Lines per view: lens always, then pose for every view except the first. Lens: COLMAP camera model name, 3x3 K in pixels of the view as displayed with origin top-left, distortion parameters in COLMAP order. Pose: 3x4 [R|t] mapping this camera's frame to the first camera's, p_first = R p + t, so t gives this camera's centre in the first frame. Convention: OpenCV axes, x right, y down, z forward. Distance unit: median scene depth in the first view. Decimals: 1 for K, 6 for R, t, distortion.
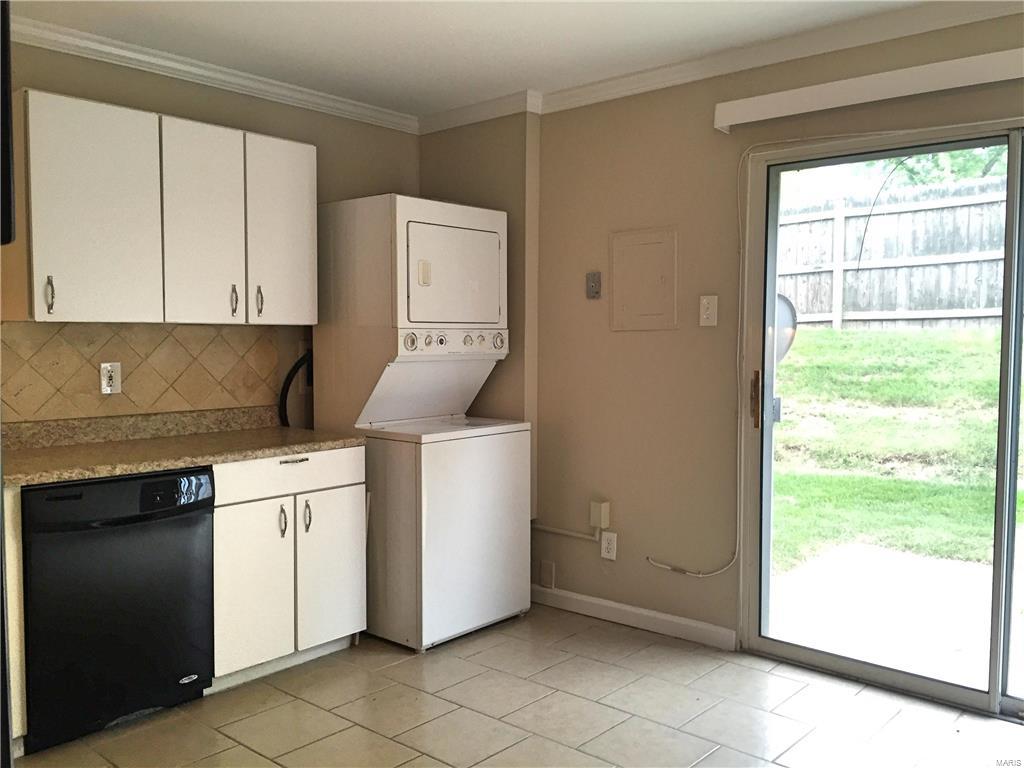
lens RADIAL K [[883.5, 0, 506.4], [0, 883.5, 382.7], [0, 0, 1]] dist [0.087407, -0.130326]
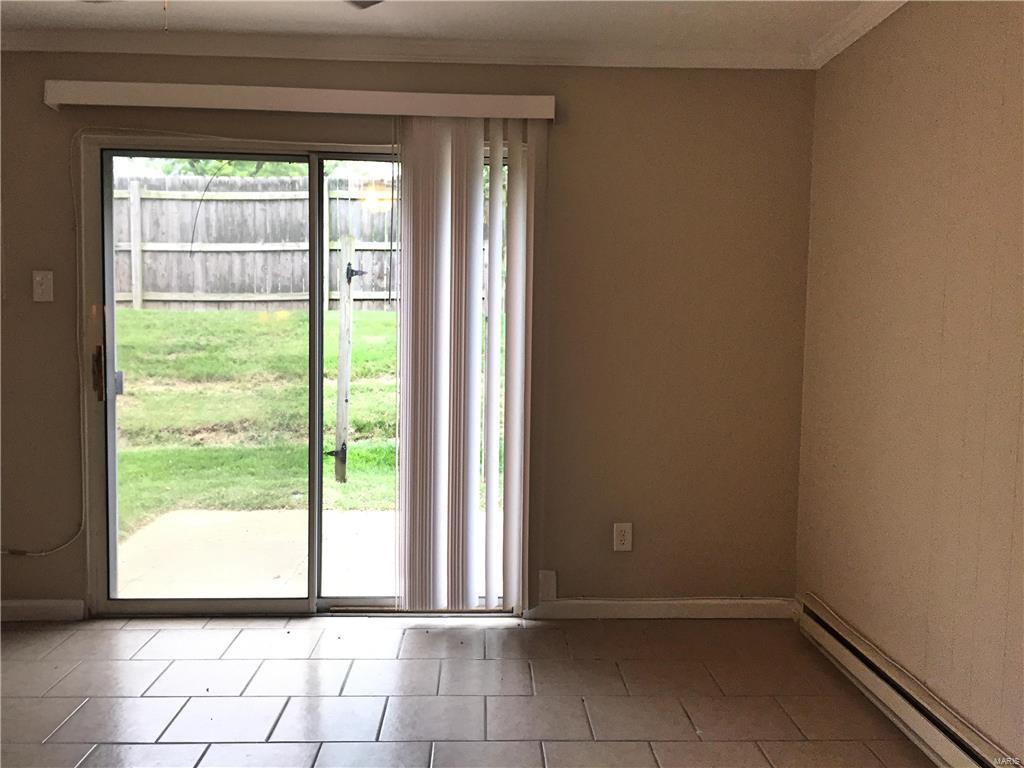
lens RADIAL K [[883.5, 0, 510.8], [0, 883.5, 385.9], [0, 0, 1]] dist [0.087407, -0.130326]
pose [[0.723542, -0.043579, 0.688903, -0.090500], [0.026760, 0.999026, 0.035092, 0.009266], [-0.689761, -0.006956, 0.724004, -0.087825]]
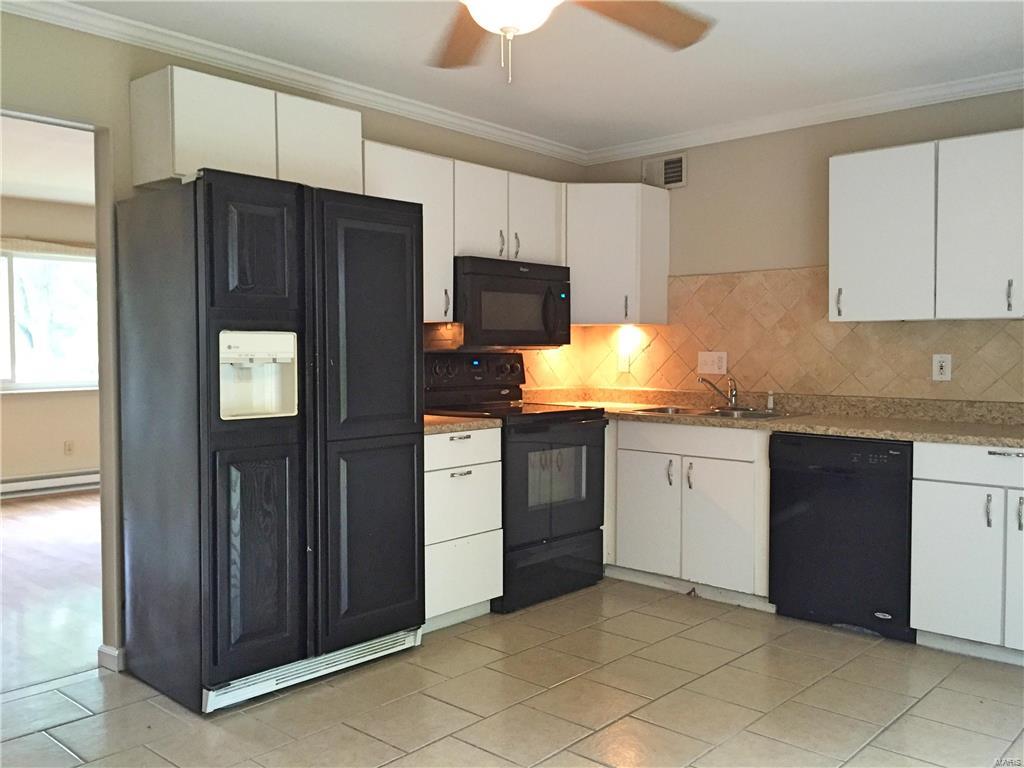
lens RADIAL K [[883.5, 0, 512.1], [0, 883.5, 379.4], [0, 0, 1]] dist [0.087407, -0.130326]
pose [[-0.012142, 0.033287, -0.999372, 0.394819], [-0.053391, 0.997998, 0.033890, 0.000444], [0.998500, 0.053769, -0.010341, 0.234927]]
